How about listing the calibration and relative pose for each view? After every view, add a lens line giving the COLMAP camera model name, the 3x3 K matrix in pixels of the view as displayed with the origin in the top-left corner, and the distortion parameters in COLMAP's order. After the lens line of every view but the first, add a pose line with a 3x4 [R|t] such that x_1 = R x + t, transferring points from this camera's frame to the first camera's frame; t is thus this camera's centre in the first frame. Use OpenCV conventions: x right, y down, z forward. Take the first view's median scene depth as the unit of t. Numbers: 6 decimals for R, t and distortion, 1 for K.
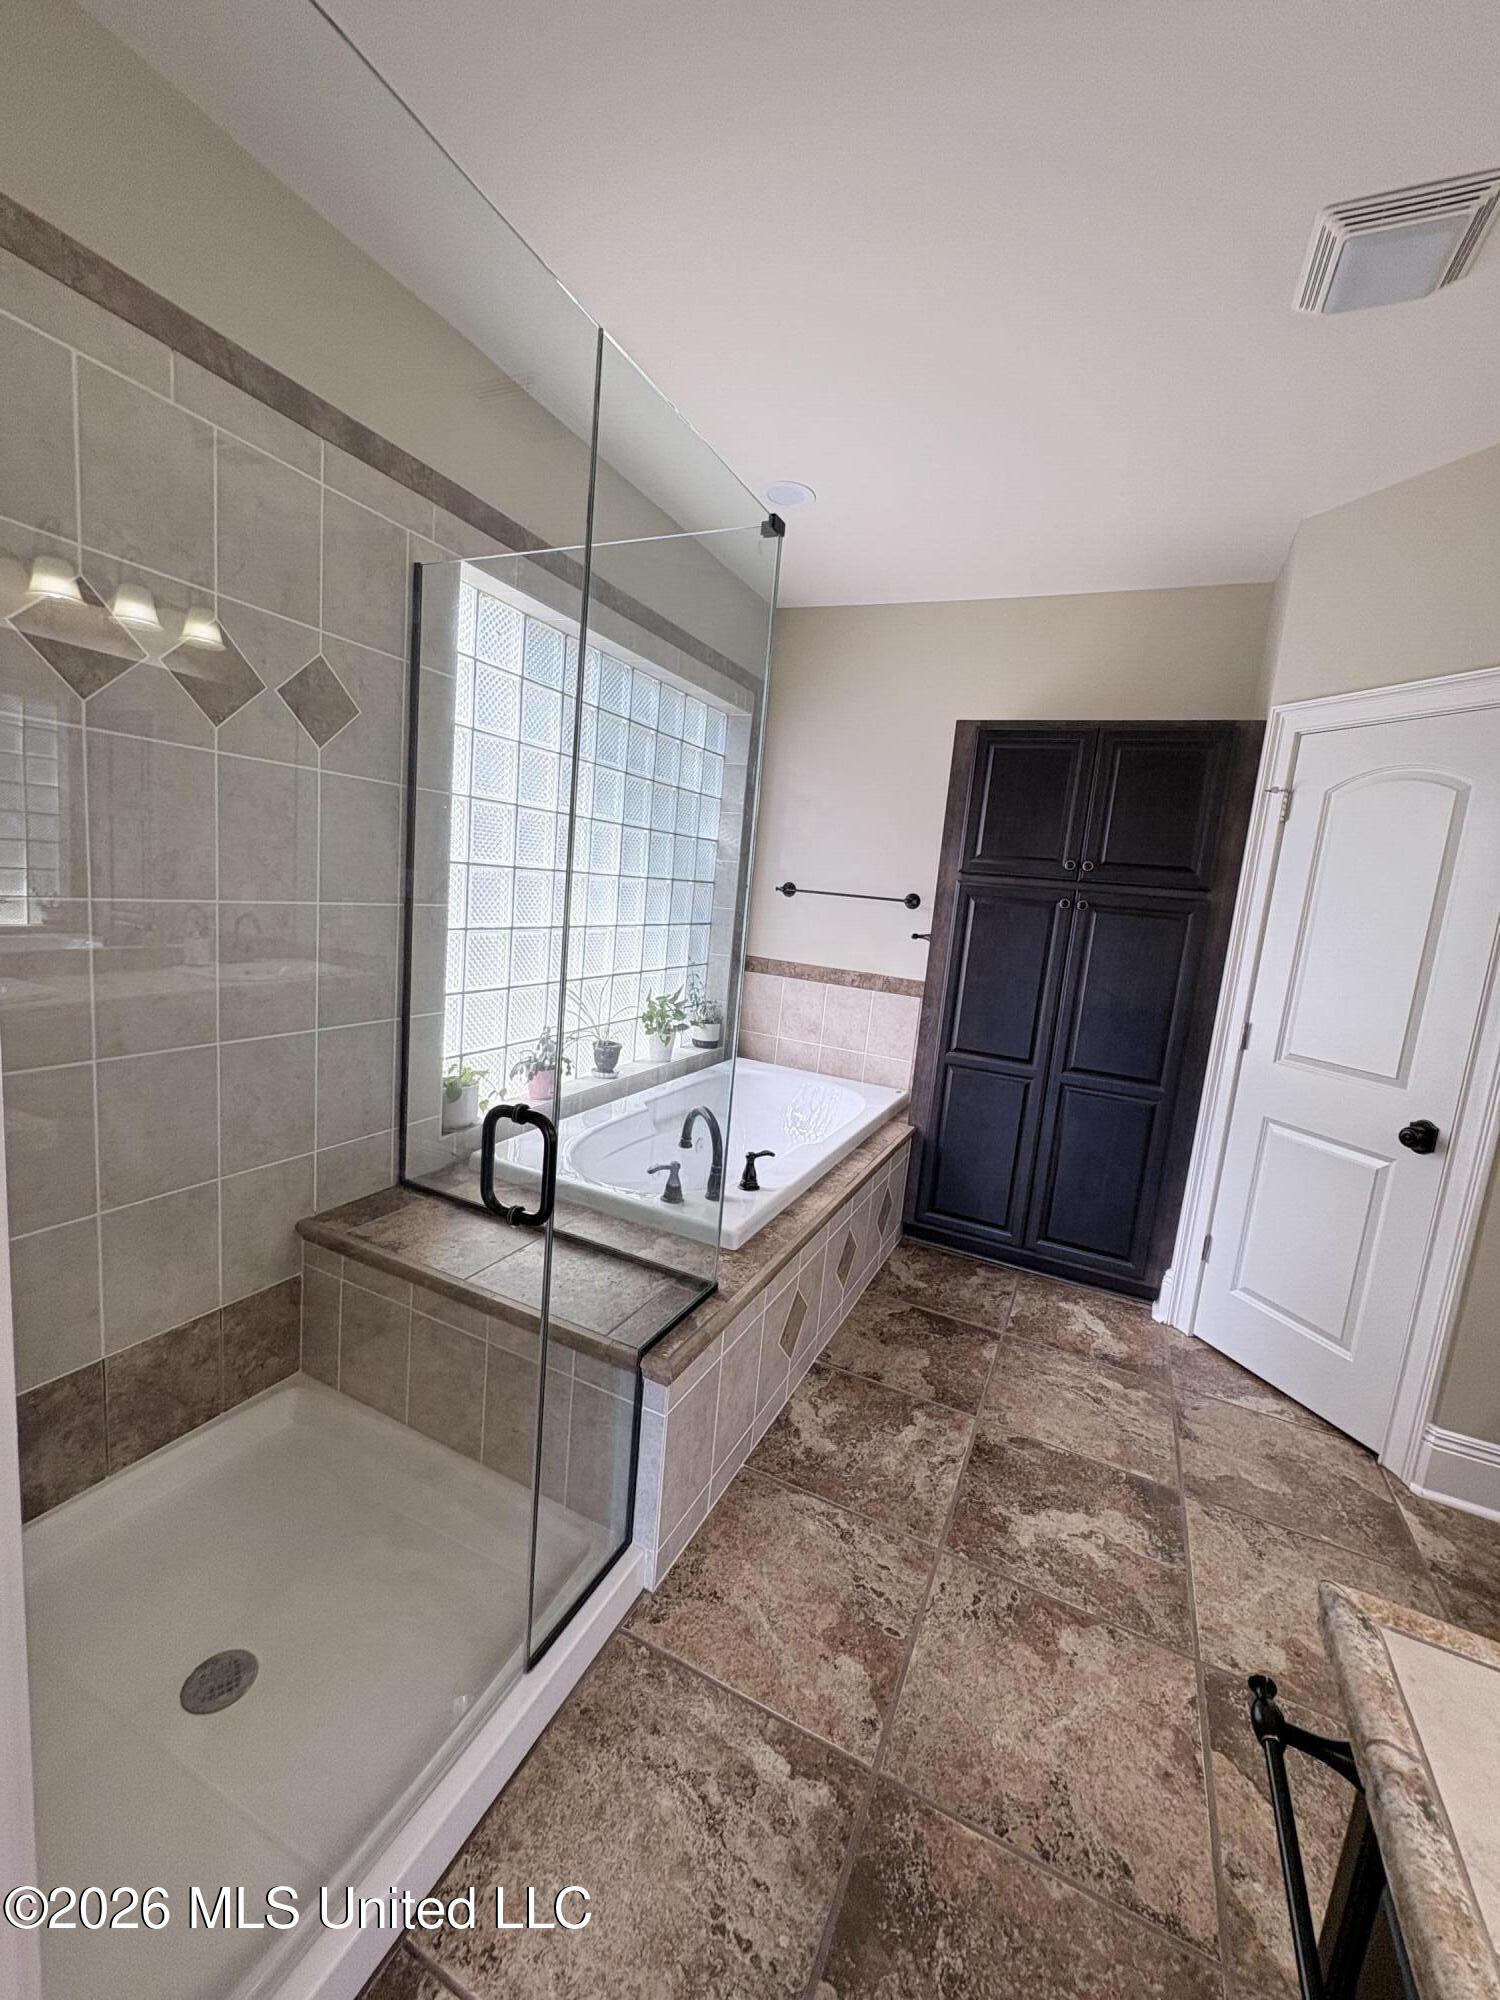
lens RADIAL K [[801.5, 0, 748.3], [0, 801.5, 995.2], [0, 0, 1]] dist [0.001628, -0.000046]
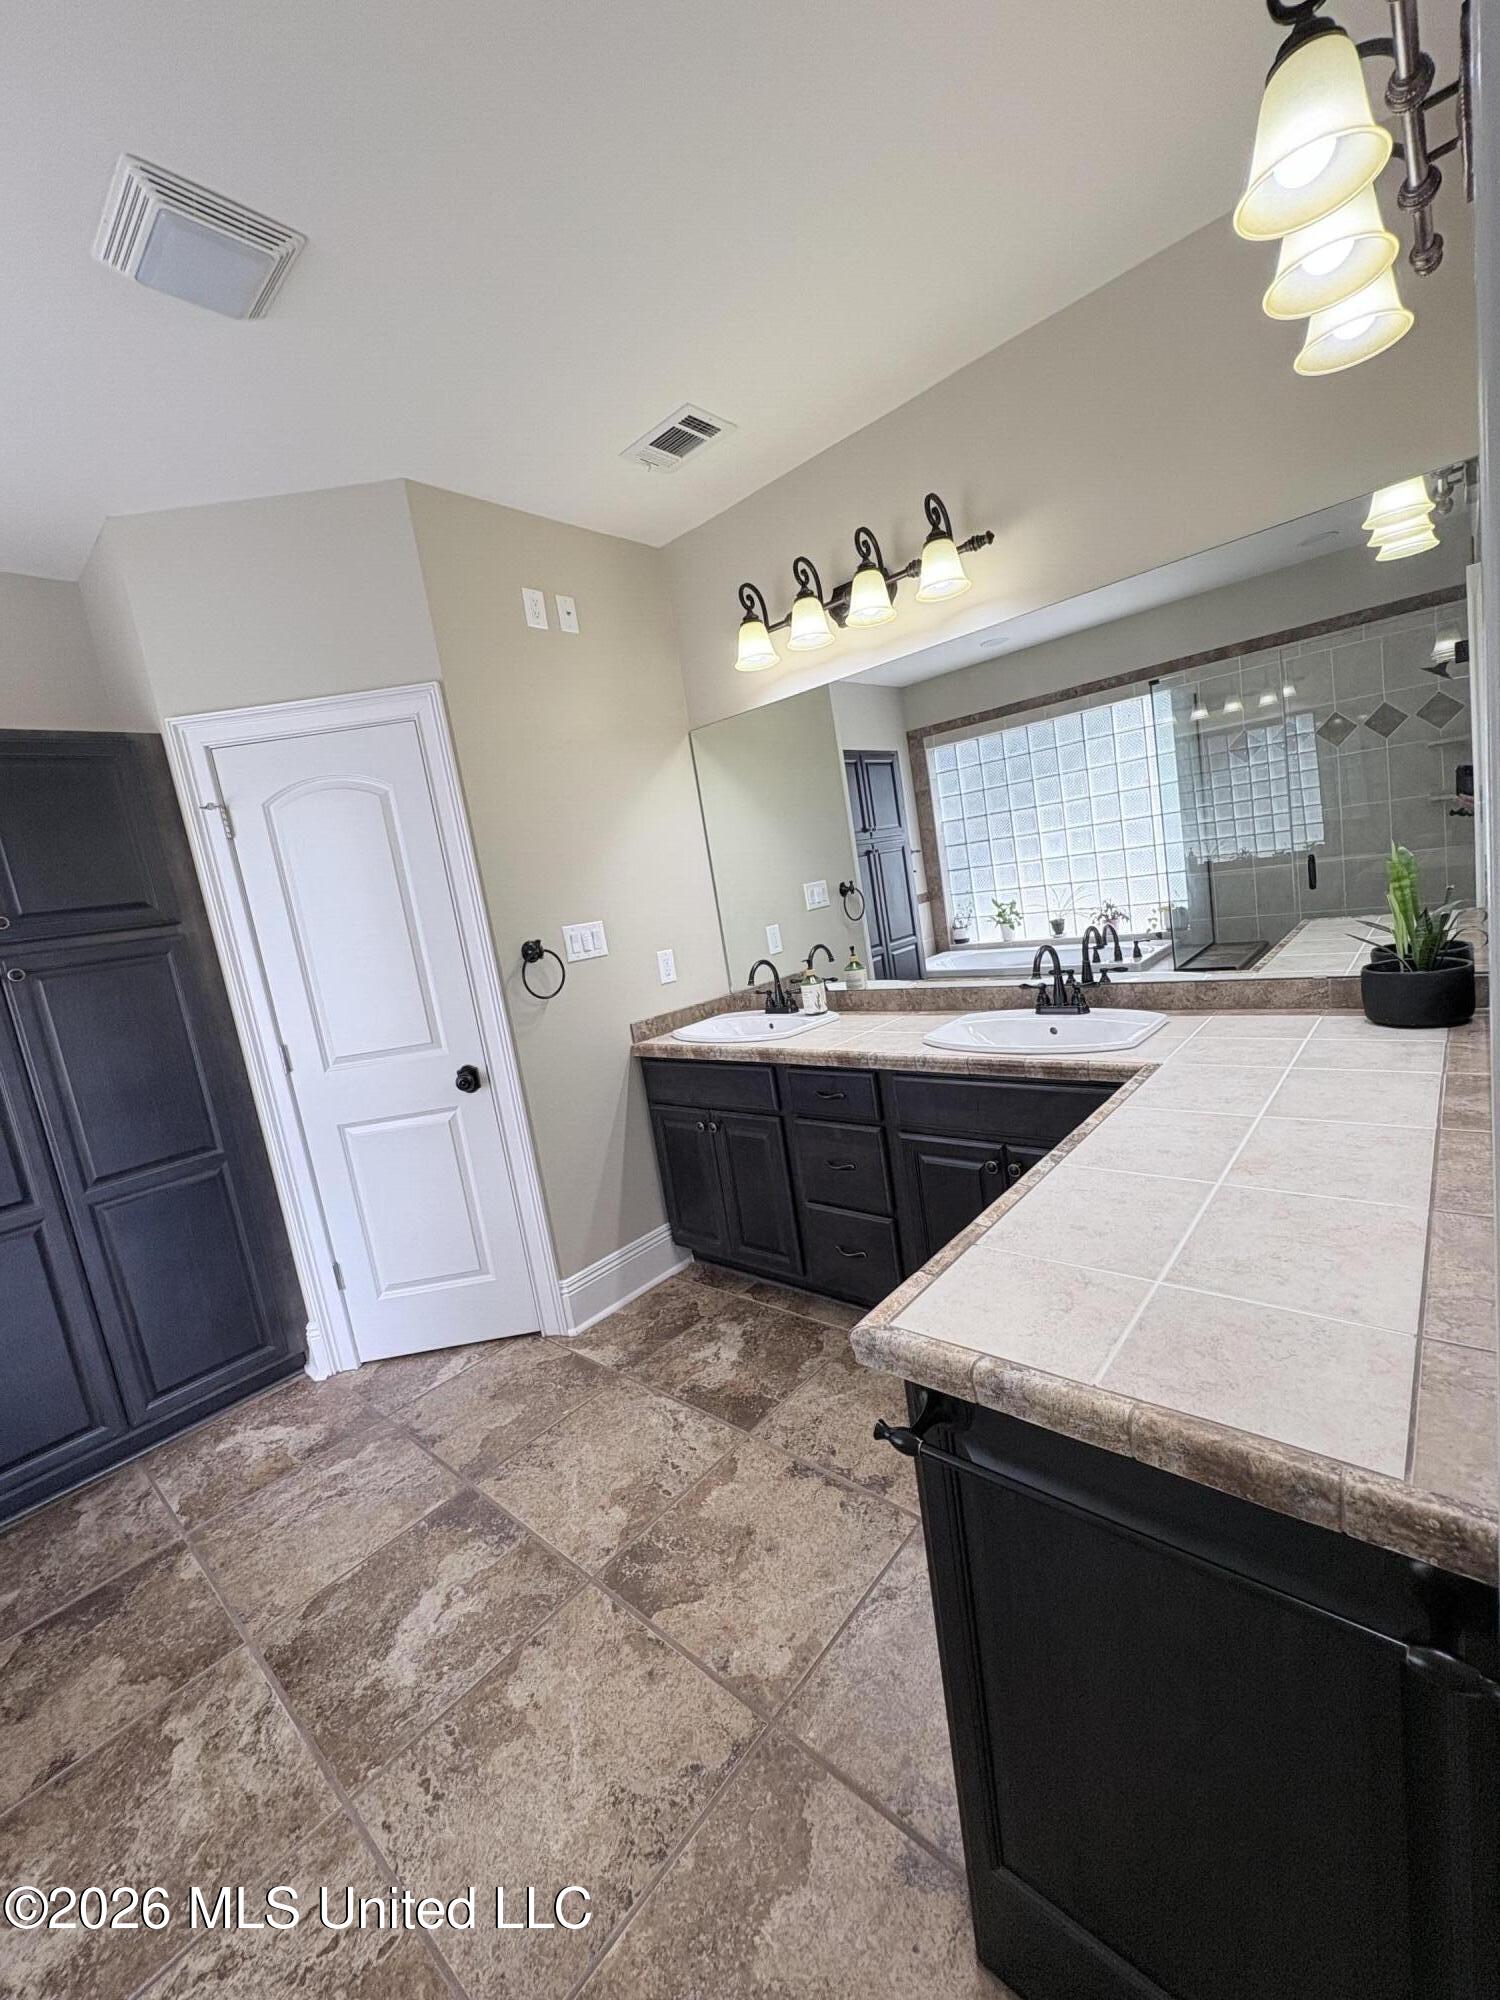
lens RADIAL K [[801.5, 0, 749.9], [0, 801.5, 996.5], [0, 0, 1]] dist [0.001628, -0.000046]
pose [[0.259663, -0.263404, 0.929082, -0.132915], [0.307827, 0.934472, 0.178899, -0.023289], [-0.915324, 0.239543, 0.323730, 0.194513]]
